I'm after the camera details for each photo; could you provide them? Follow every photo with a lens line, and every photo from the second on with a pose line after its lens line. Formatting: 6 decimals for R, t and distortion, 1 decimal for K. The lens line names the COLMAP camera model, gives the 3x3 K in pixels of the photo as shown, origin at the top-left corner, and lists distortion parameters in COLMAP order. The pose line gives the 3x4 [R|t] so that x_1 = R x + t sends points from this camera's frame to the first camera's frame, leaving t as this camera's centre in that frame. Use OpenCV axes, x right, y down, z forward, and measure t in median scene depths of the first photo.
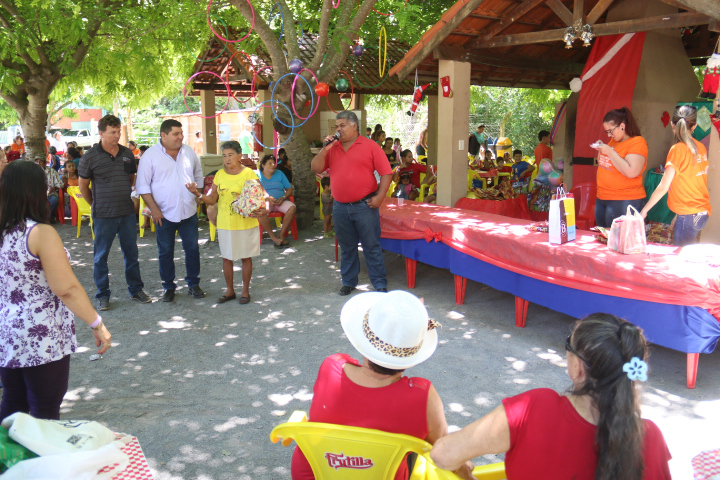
lens RADIAL K [[598.2, 0, 362.3], [0, 598.2, 230.5], [0, 0, 1]] dist [-0.094763, 0.000445]
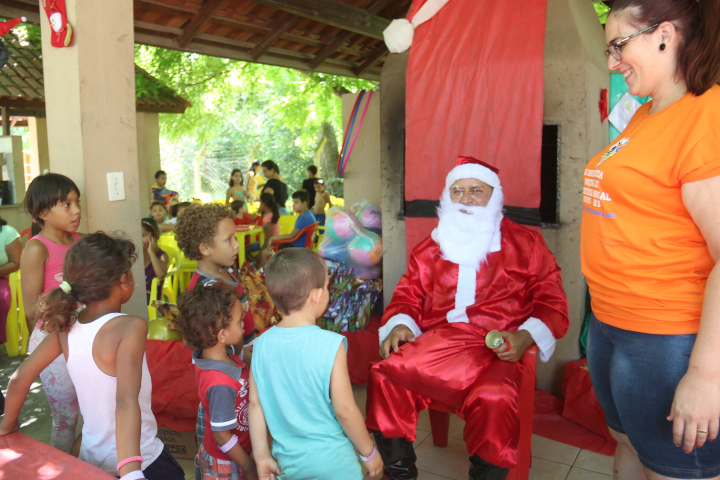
lens RADIAL K [[598.2, 0, 362.3], [0, 598.2, 230.5], [0, 0, 1]] dist [-0.094763, 0.000445]
pose [[0.918781, -0.067031, 0.389035, 0.184835], [0.093416, 0.994407, -0.049284, -0.099144], [-0.383555, 0.081623, 0.919904, 0.718709]]
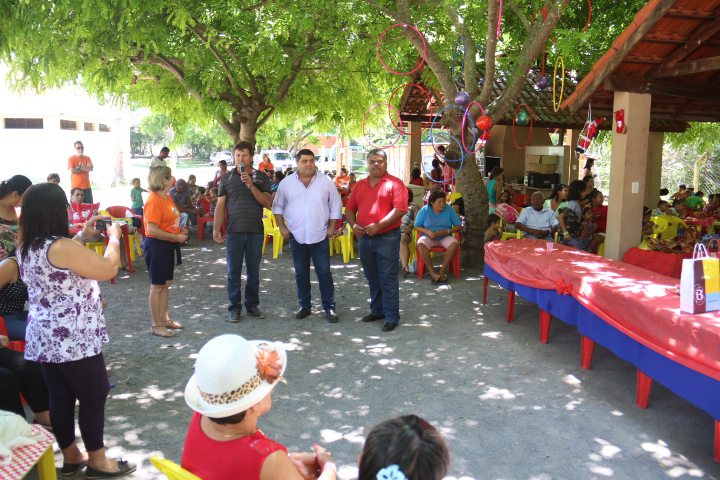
lens RADIAL K [[602.9, 0, 360.0], [0, 602.9, 240.0], [0, 0, 1]] dist [-0.121529, 0.126510]
pose [[0.920896, 0.076643, -0.382200, 0.149443], [-0.091066, 0.995649, -0.019761, -0.014010], [0.379023, 0.053003, 0.923868, 0.050741]]
